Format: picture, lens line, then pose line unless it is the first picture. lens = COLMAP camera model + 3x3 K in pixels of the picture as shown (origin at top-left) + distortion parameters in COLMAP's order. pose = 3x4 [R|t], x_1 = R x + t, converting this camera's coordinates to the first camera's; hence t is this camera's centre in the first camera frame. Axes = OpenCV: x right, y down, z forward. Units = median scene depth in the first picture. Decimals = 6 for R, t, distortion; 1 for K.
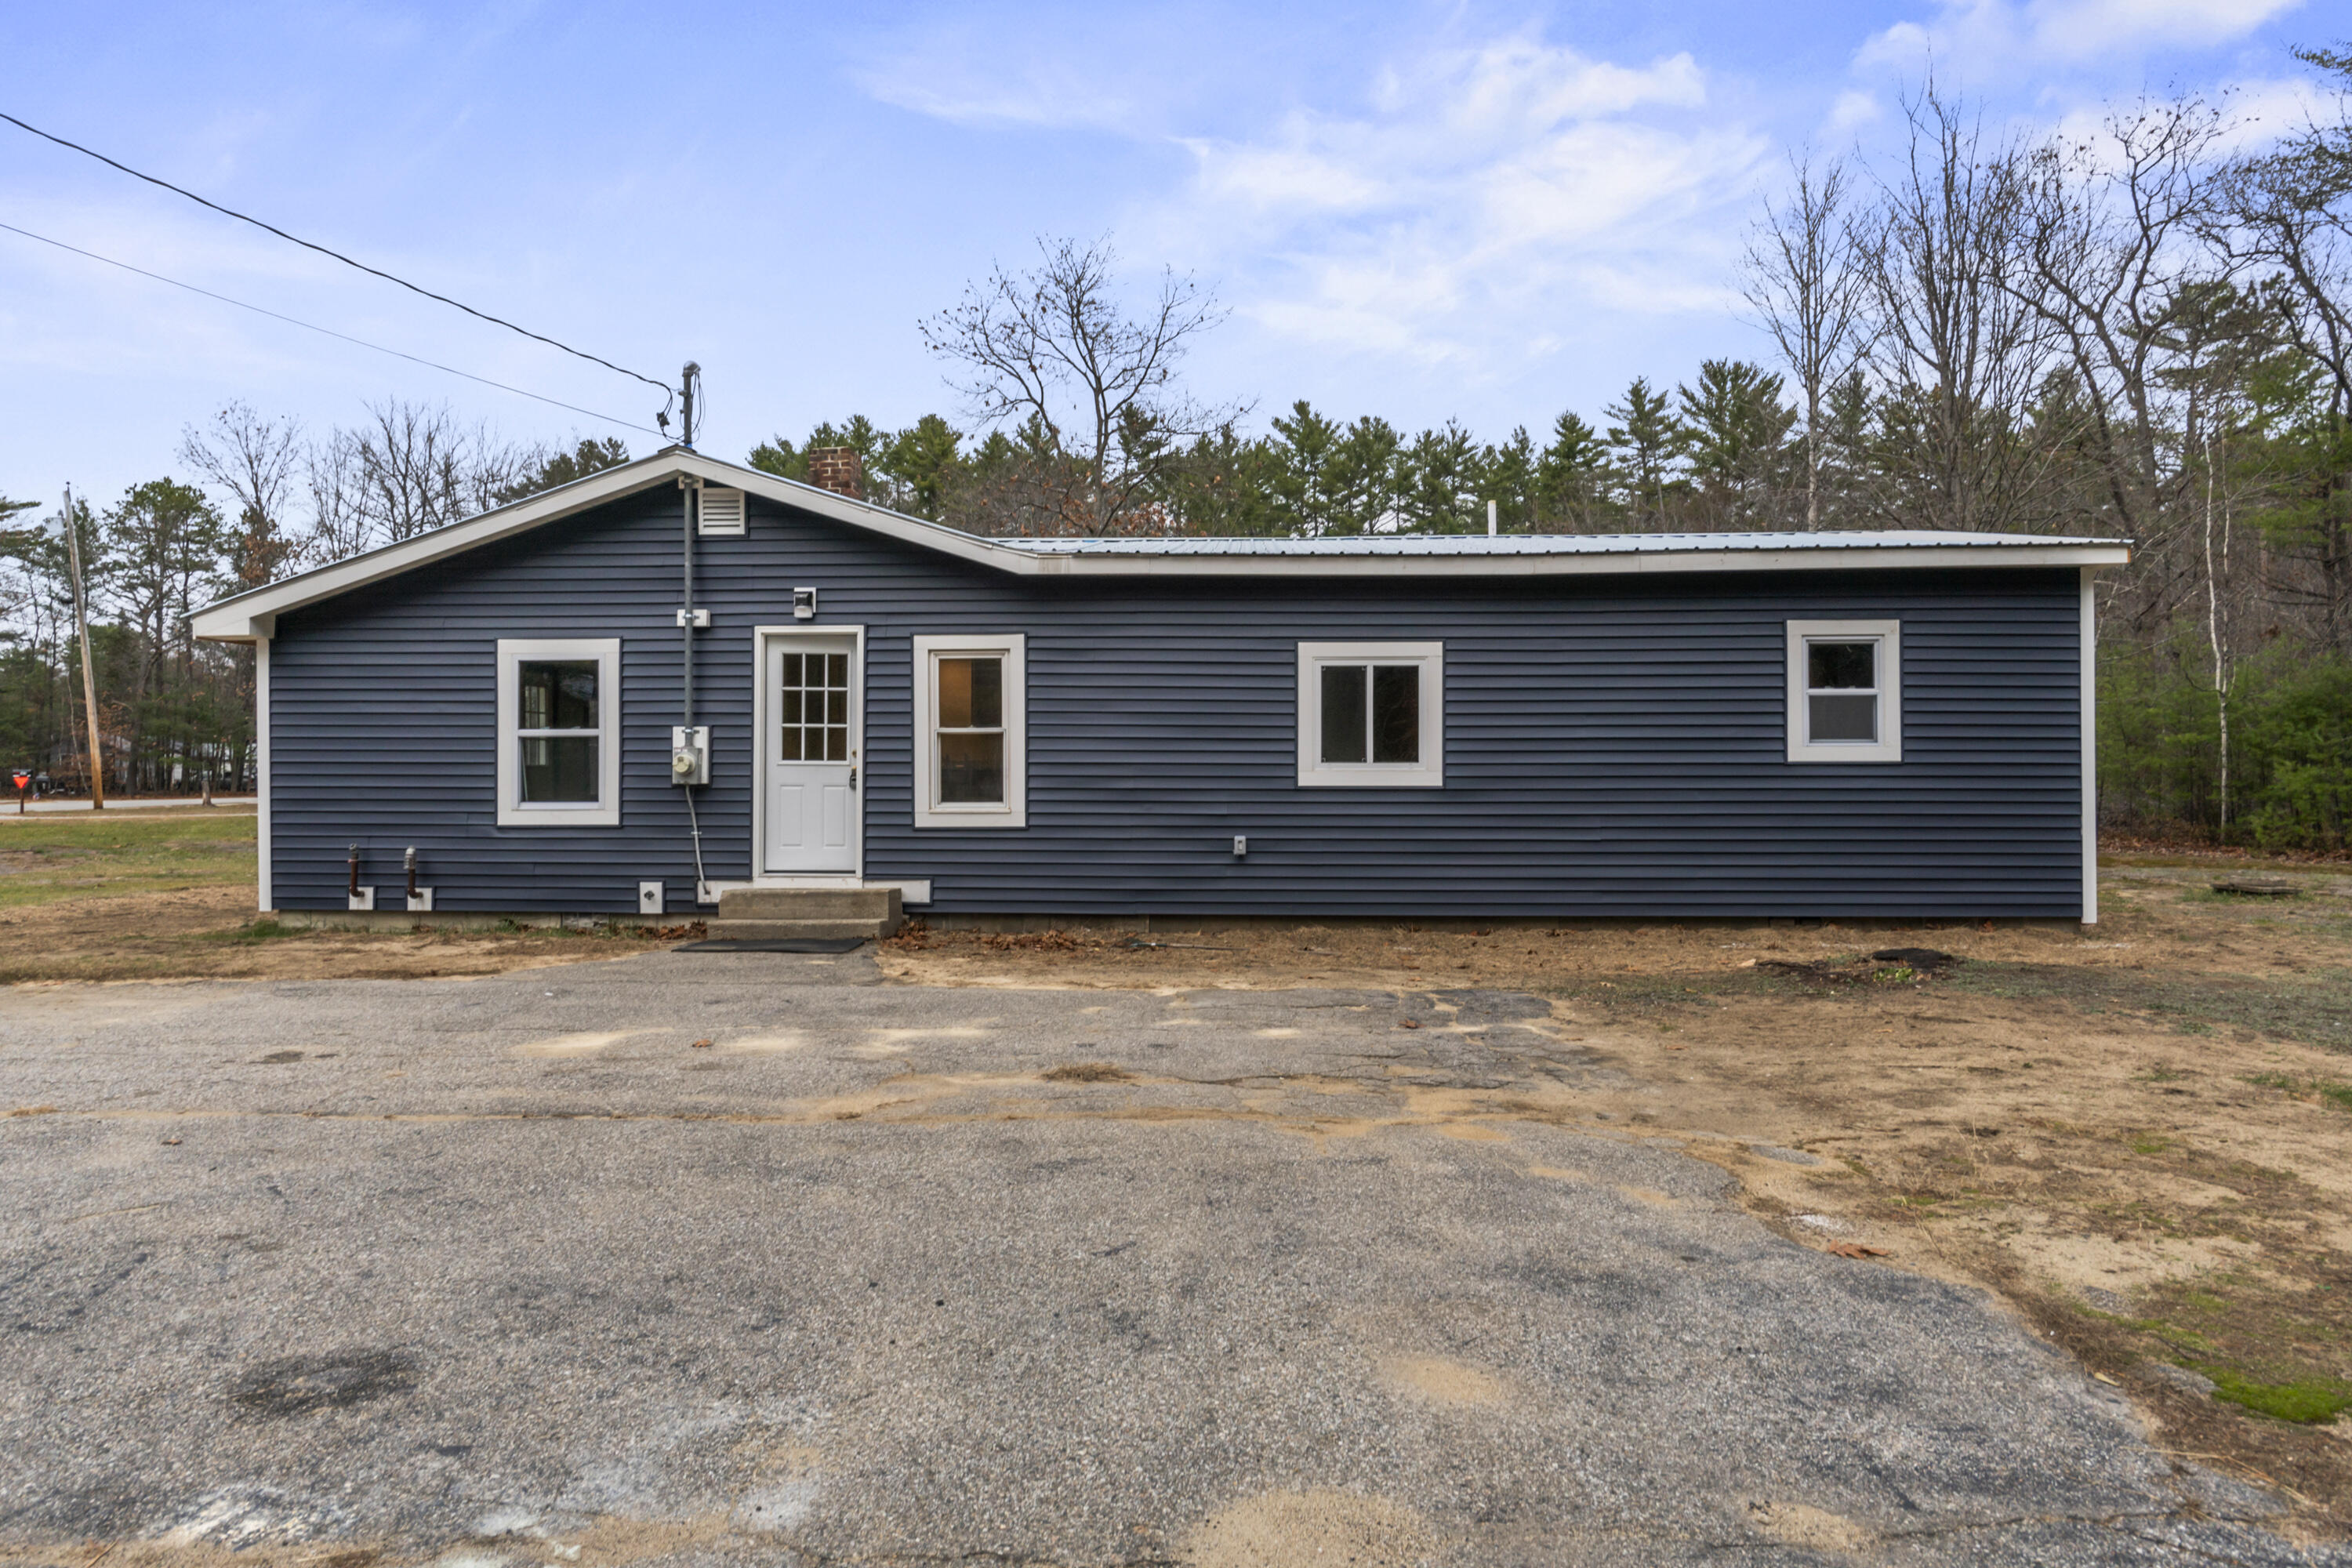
lens RADIAL K [[1432.1, 0, 1176.2], [0, 1432.1, 780.6], [0, 0, 1]] dist [-0.002742, -0.003043]
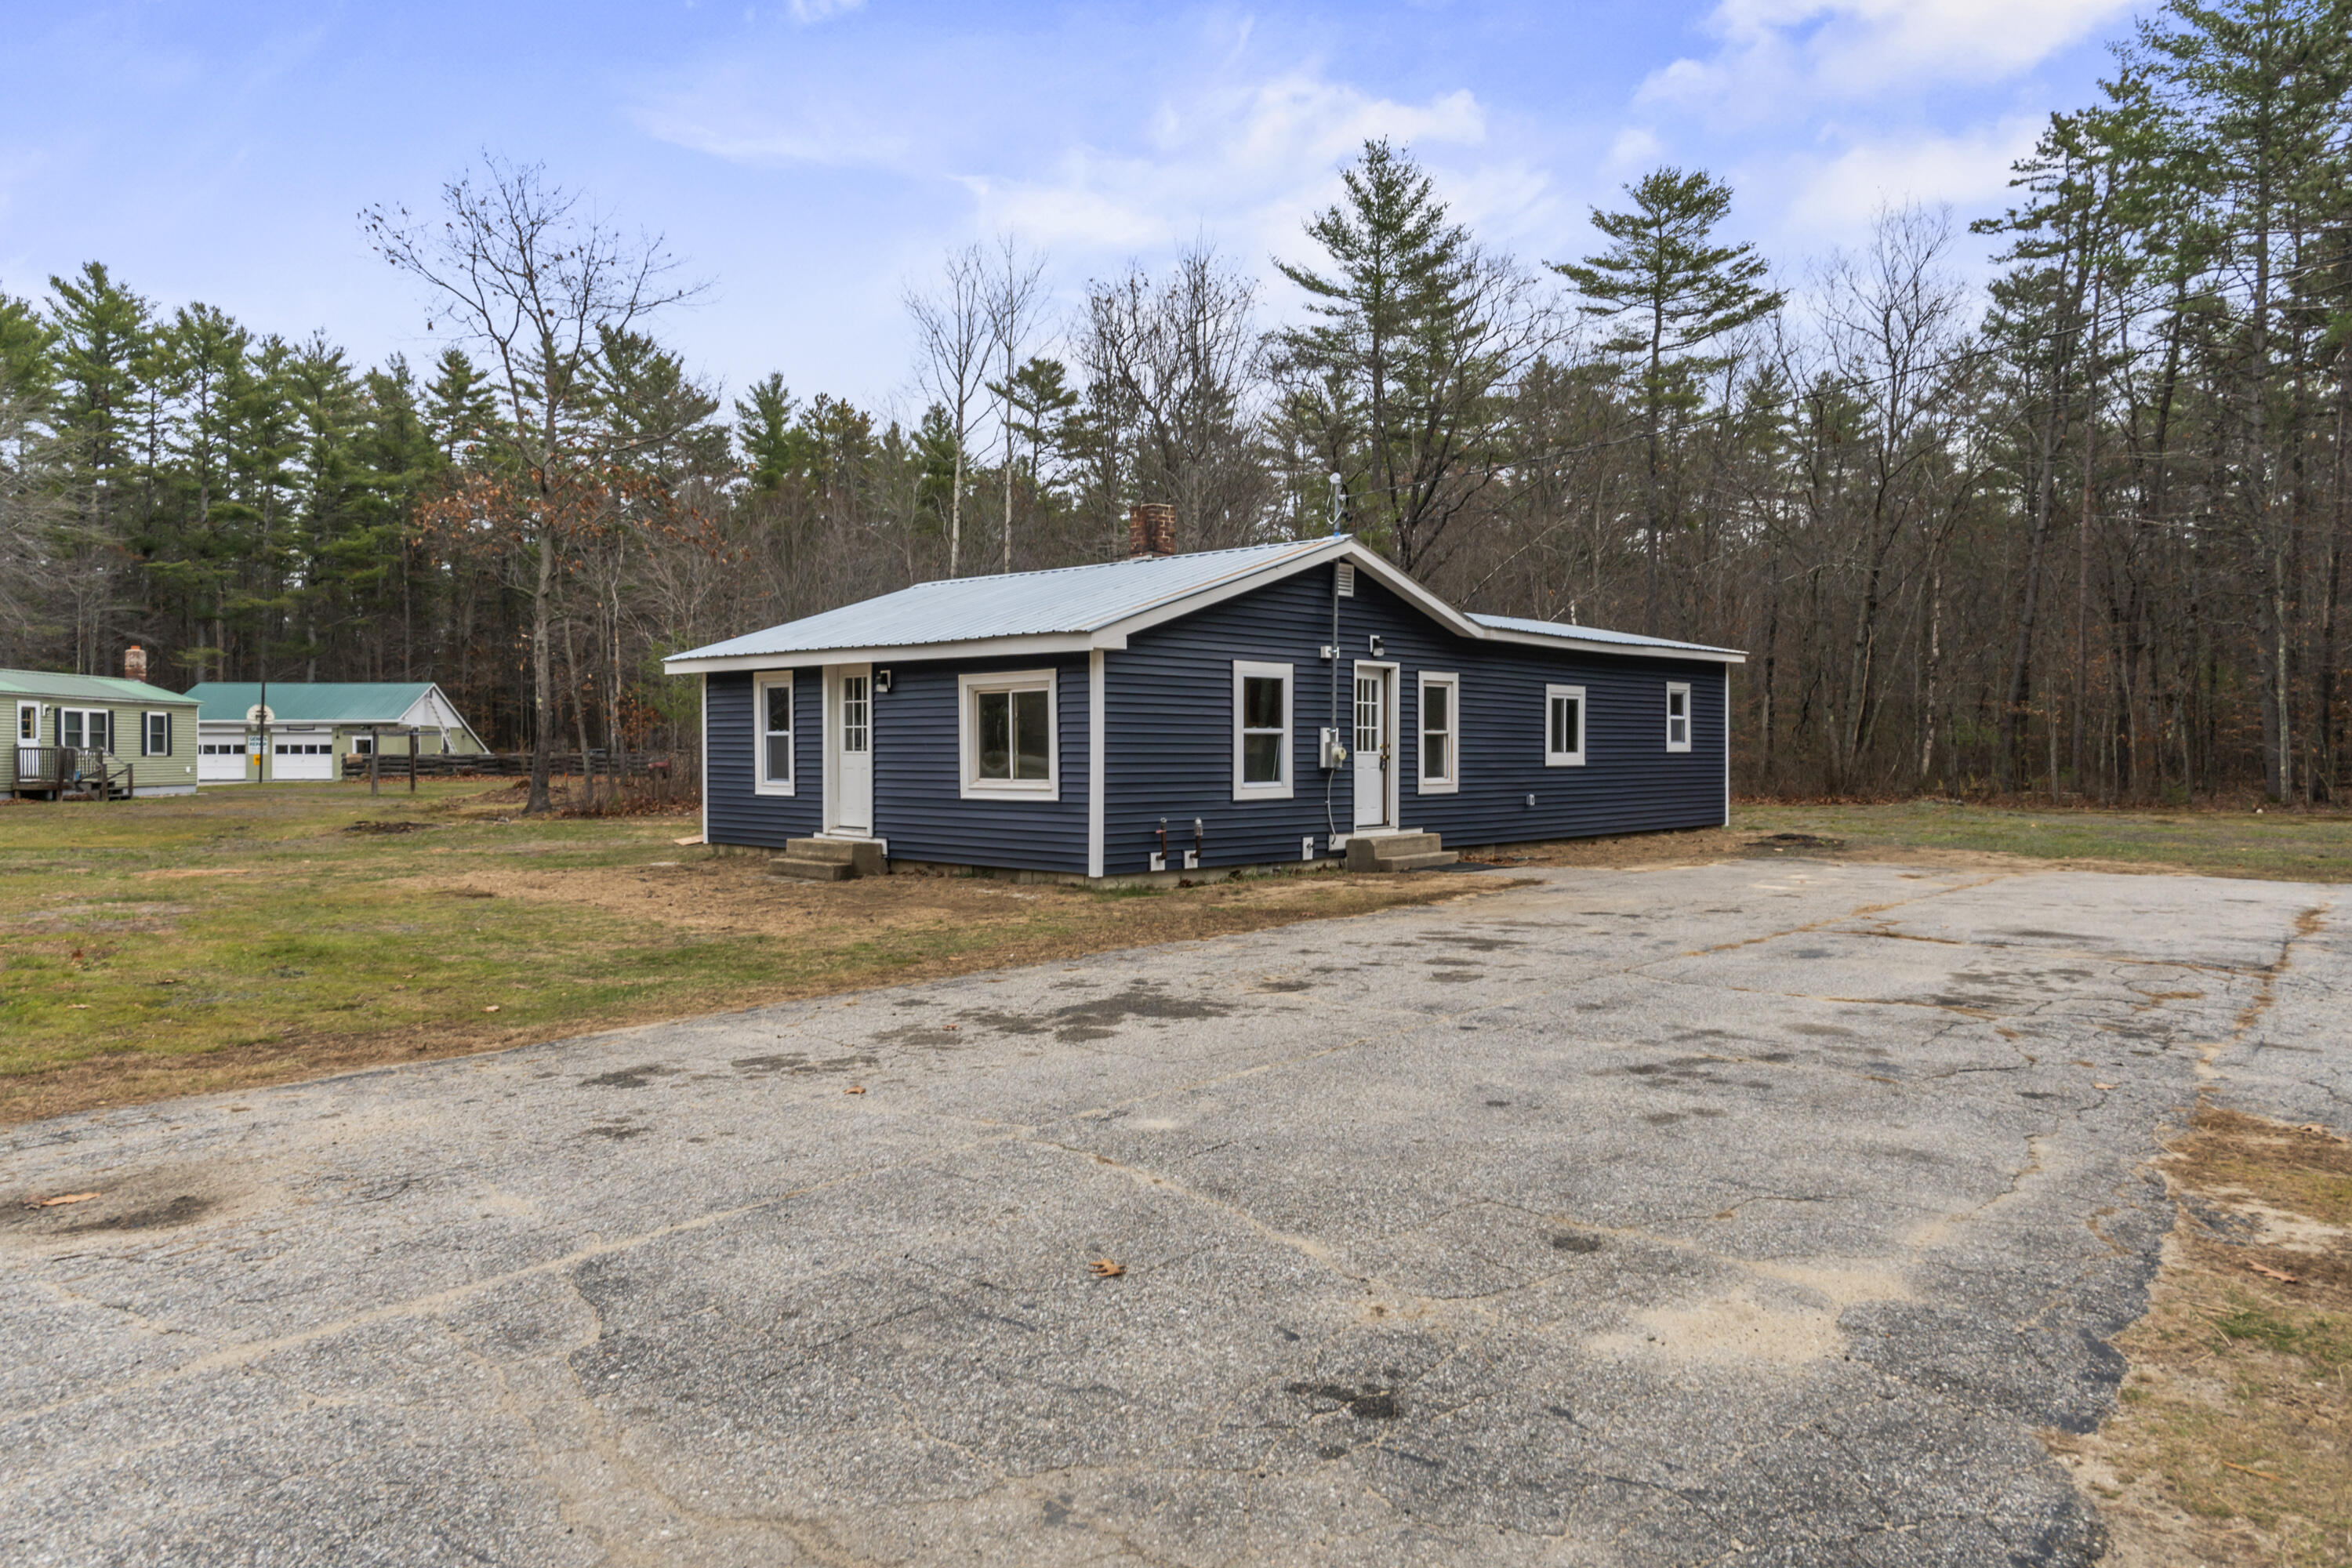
lens RADIAL K [[1573.7, 0, 1177.2], [0, 1573.7, 773.4], [0, 0, 1]] dist [-0.008899, -0.001106]
pose [[0.637702, -0.011582, 0.770196, -1.635909], [0.001281, 0.999902, 0.013975, -0.013962], [-0.770282, -0.007926, 0.637654, 0.108190]]
